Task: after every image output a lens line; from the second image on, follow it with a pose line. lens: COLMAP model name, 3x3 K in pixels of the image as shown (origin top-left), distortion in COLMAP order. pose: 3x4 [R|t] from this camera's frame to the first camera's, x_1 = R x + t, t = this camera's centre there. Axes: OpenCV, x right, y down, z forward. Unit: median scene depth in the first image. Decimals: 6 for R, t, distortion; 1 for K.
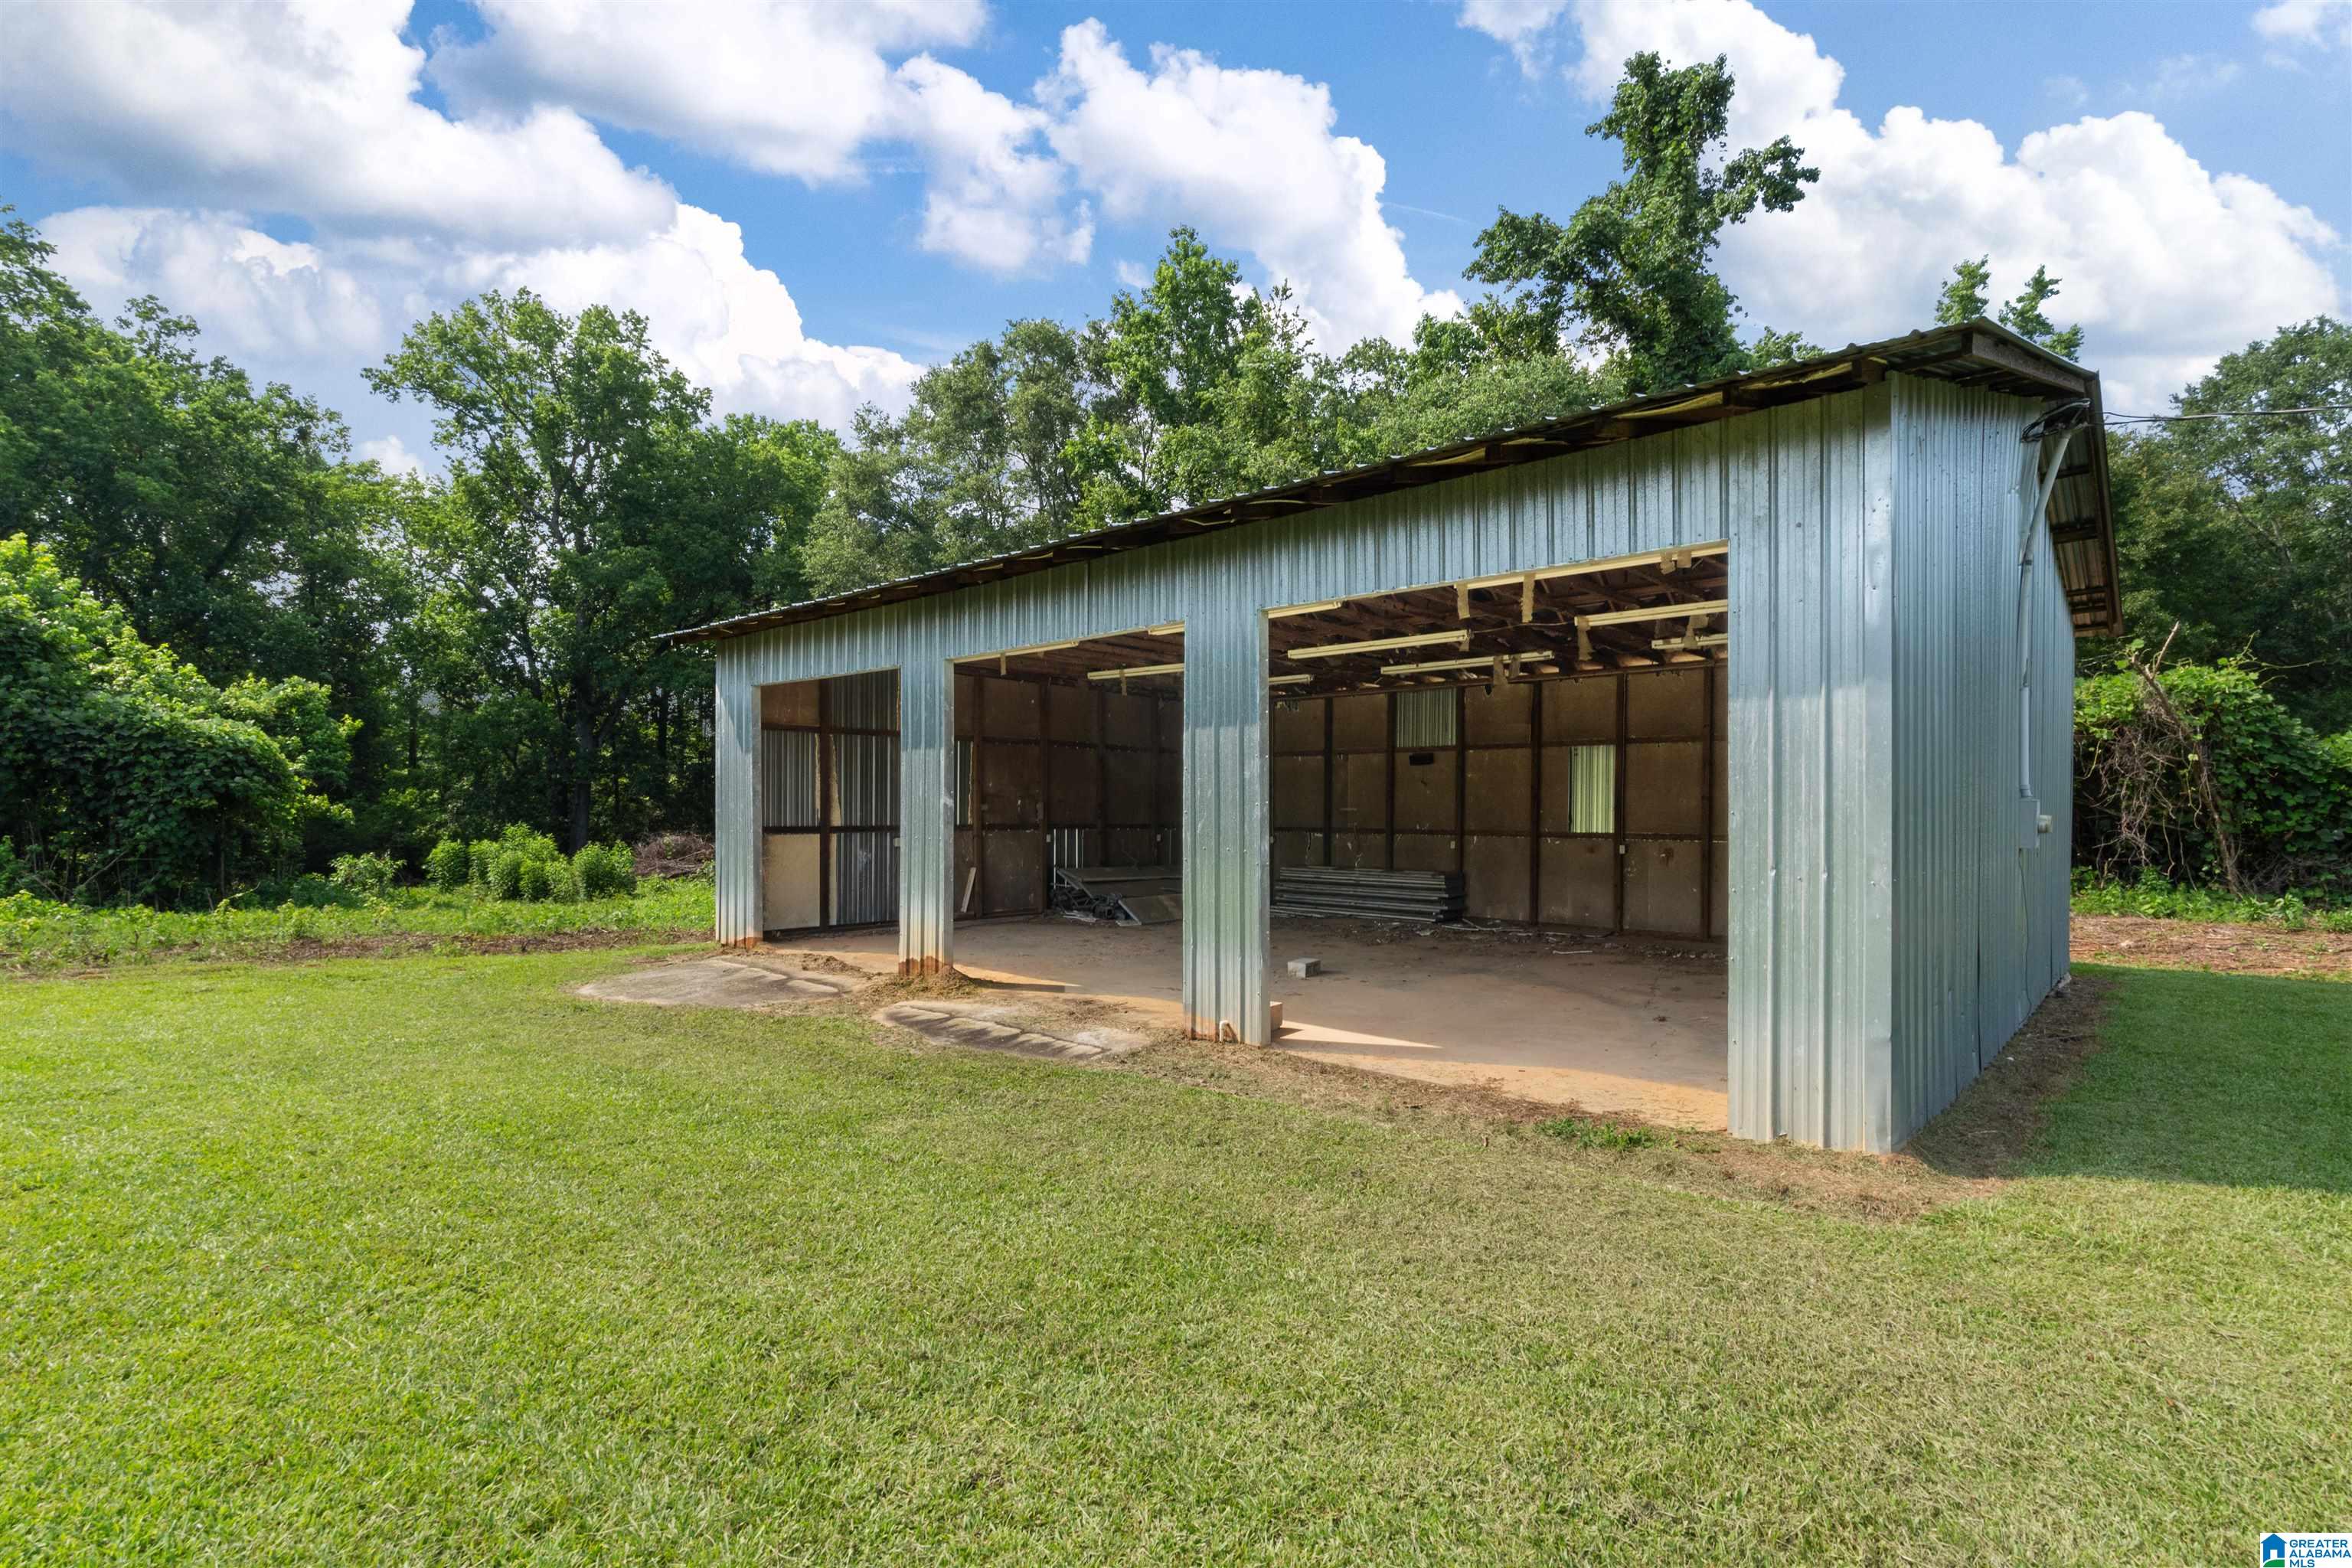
lens RADIAL K [[1089.7, 0, 1171.3], [0, 1089.7, 802.4], [0, 0, 1]] dist [0.001736, -0.000141]
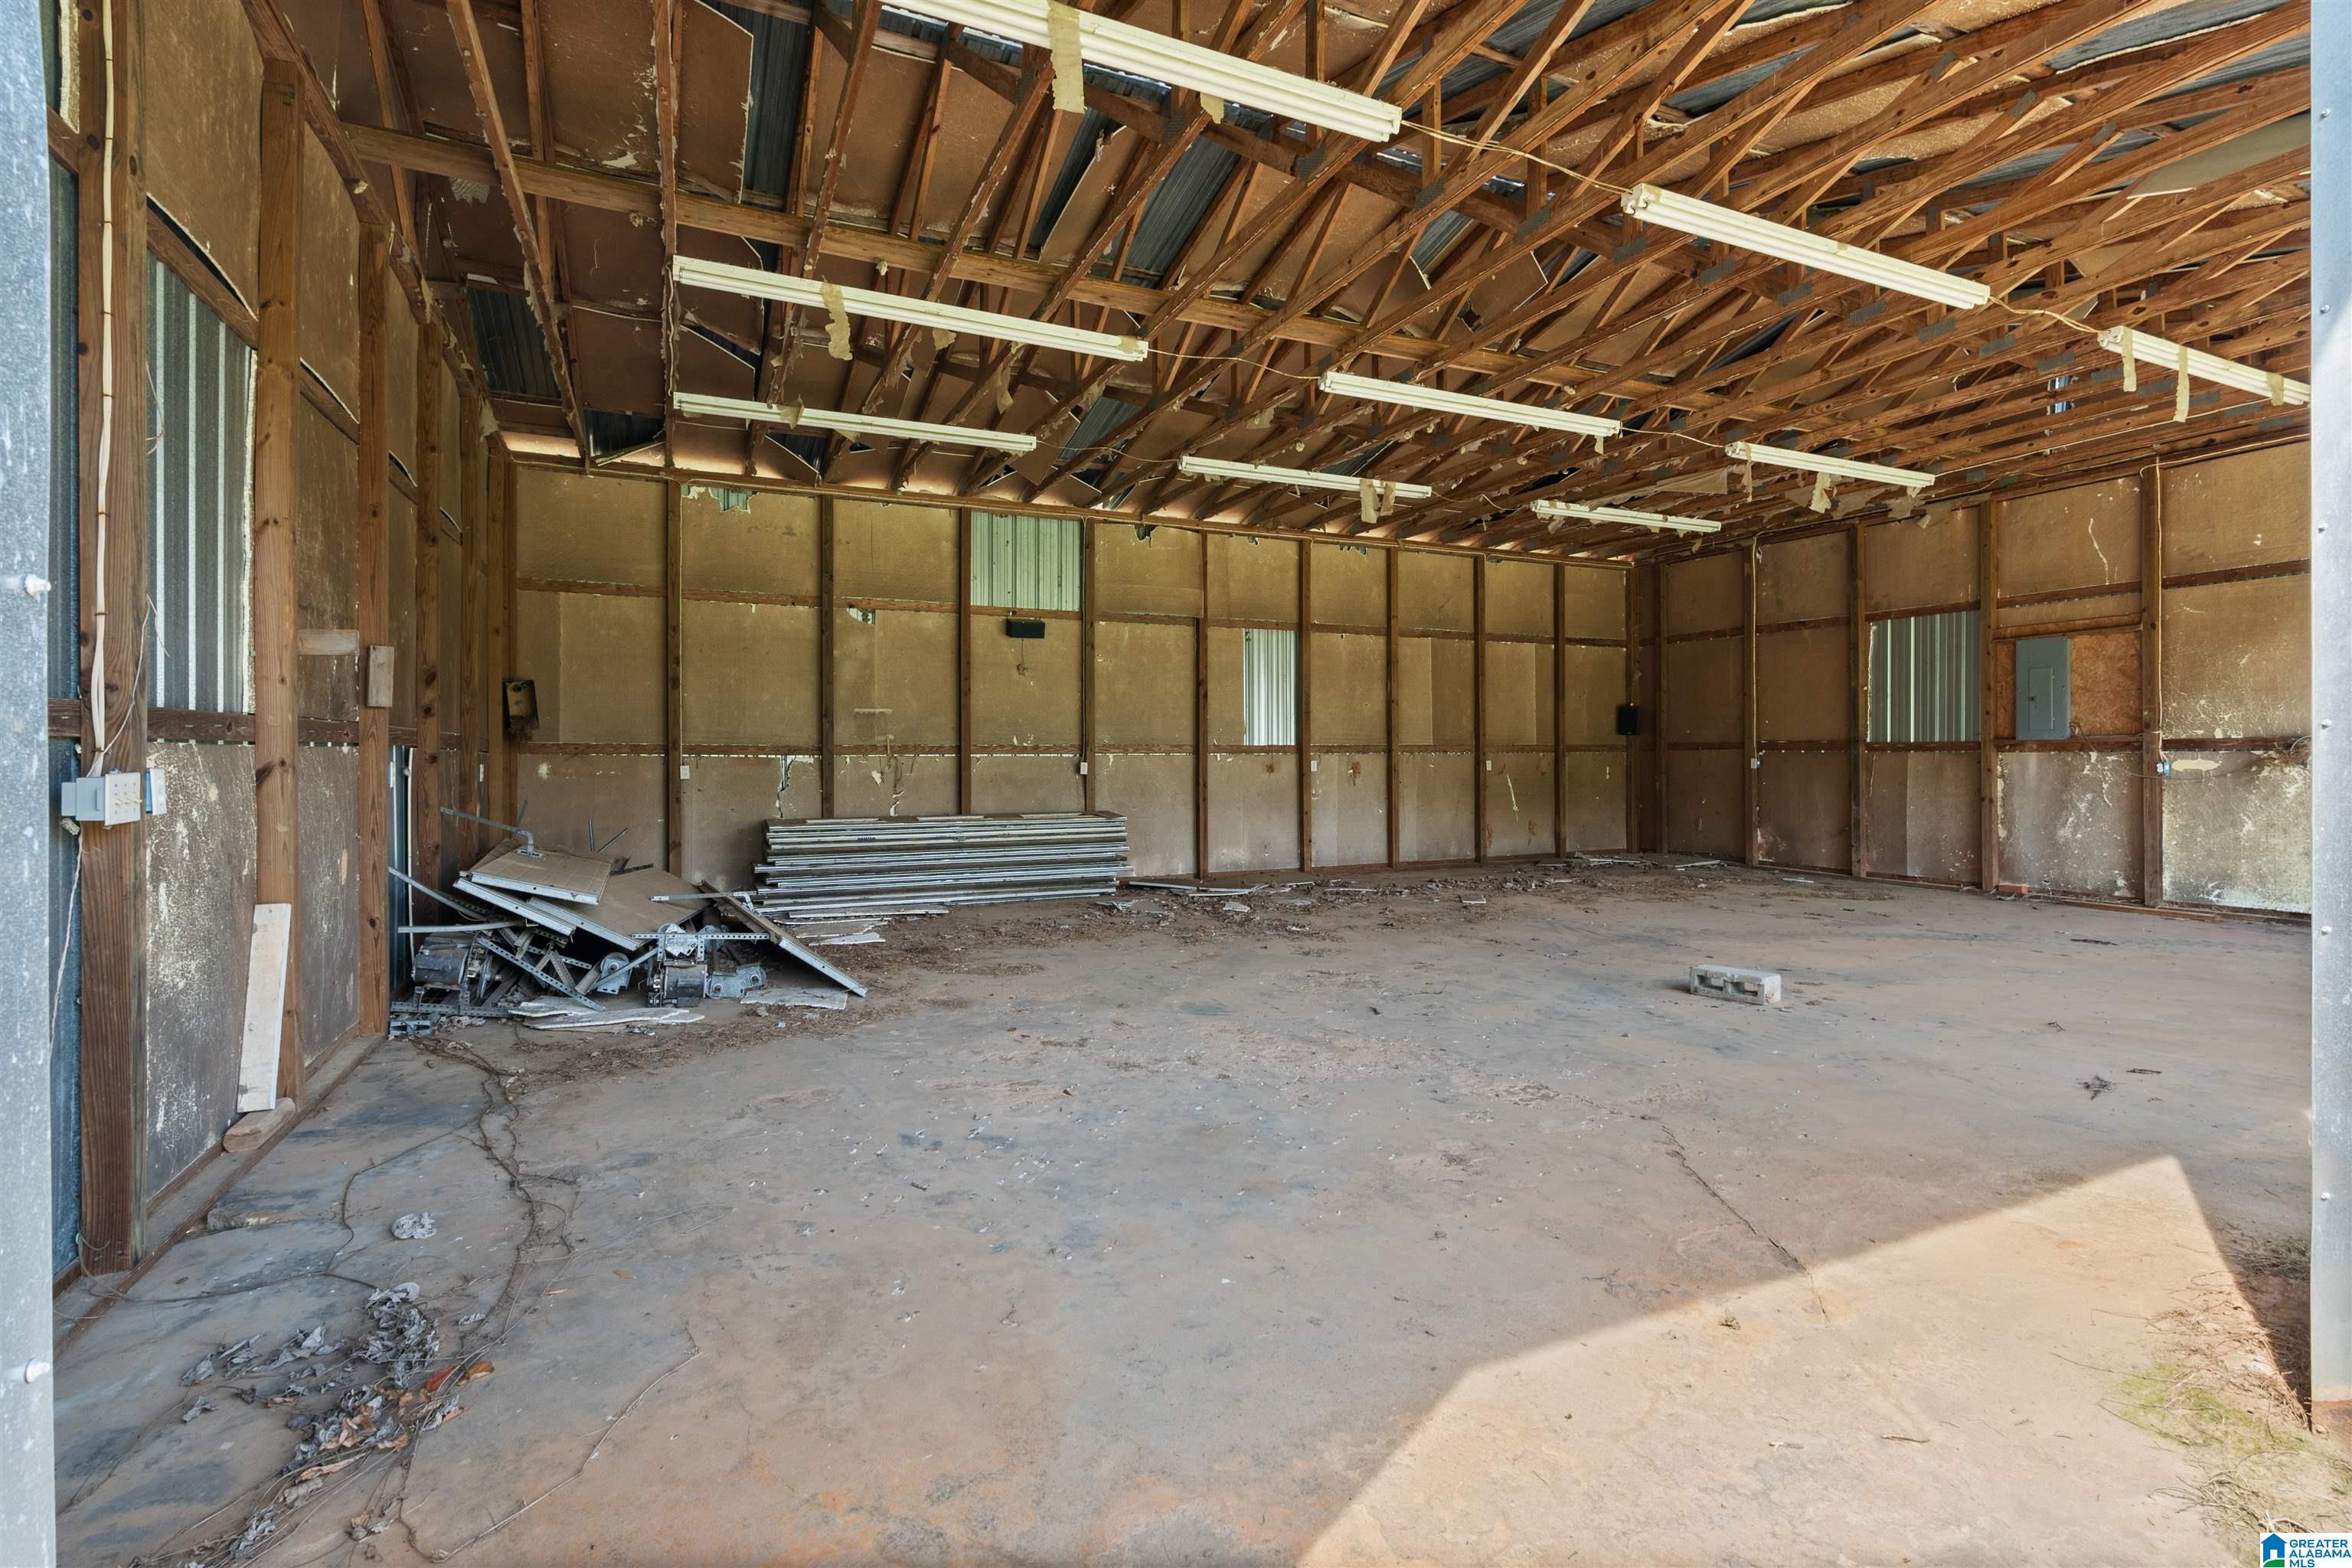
lens RADIAL K [[1089.7, 0, 1176.7], [0, 1089.7, 760.9], [0, 0, 1]] dist [0.001736, -0.000141]
pose [[0.378581, -0.010498, 0.925509, -0.312992], [-0.000083, 0.999935, 0.011376, 0.027845], [-0.925568, -0.004384, 0.378555, 0.724430]]
